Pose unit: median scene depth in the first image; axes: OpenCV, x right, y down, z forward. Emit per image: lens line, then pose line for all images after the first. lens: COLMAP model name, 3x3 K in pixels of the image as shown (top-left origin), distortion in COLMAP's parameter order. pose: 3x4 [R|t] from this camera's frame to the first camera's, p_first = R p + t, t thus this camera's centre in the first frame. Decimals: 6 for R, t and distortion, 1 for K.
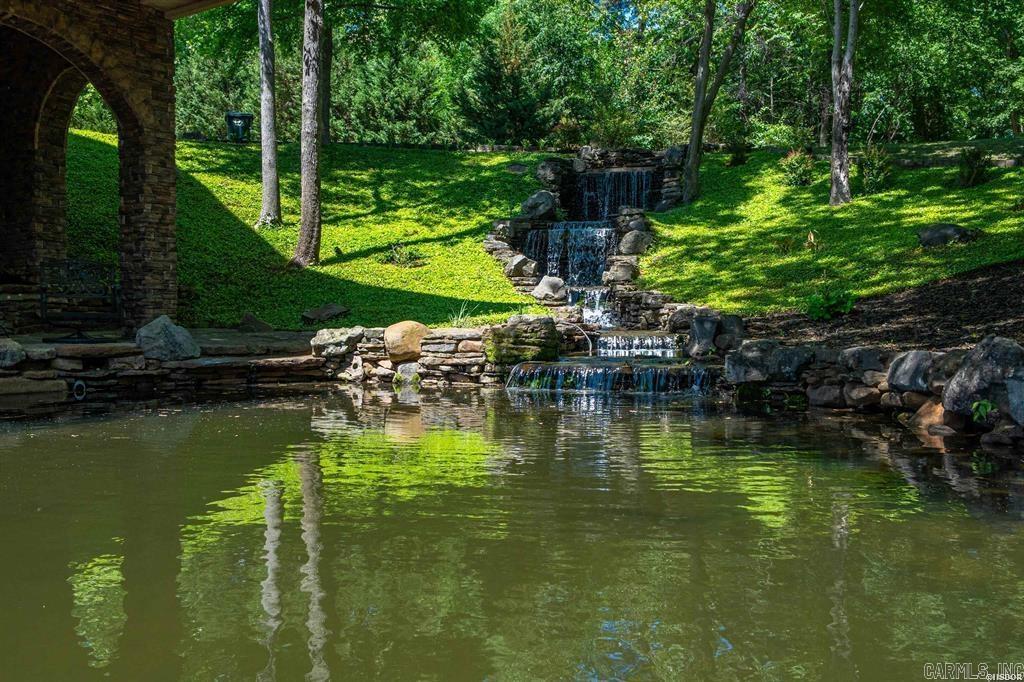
lens RADIAL K [[943.1, 0, 512.0], [0, 943.1, 341.0], [0, 0, 1]] dist [0.004765, 0.002787]
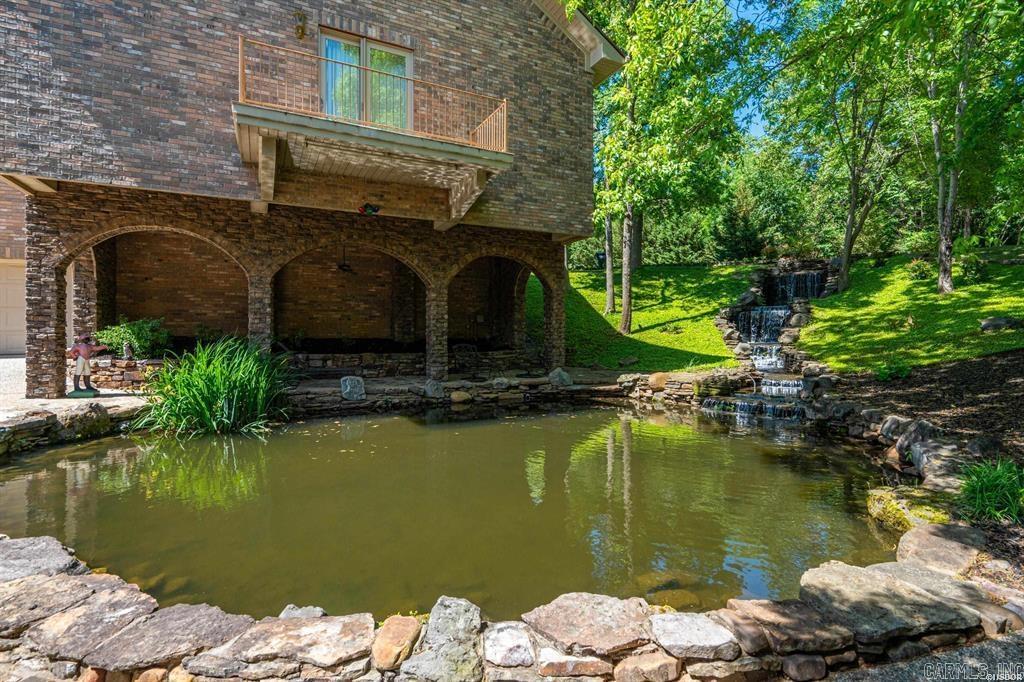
lens RADIAL K [[488.2, 0, 513.5], [0, 488.2, 324.7], [0, 0, 1]] dist [0.001076, 0.000423]
pose [[0.887551, -0.008252, -0.460635, 0.074658], [-0.008248, 0.999395, -0.033796, -0.058991], [0.460635, 0.033795, 0.886946, -0.127653]]
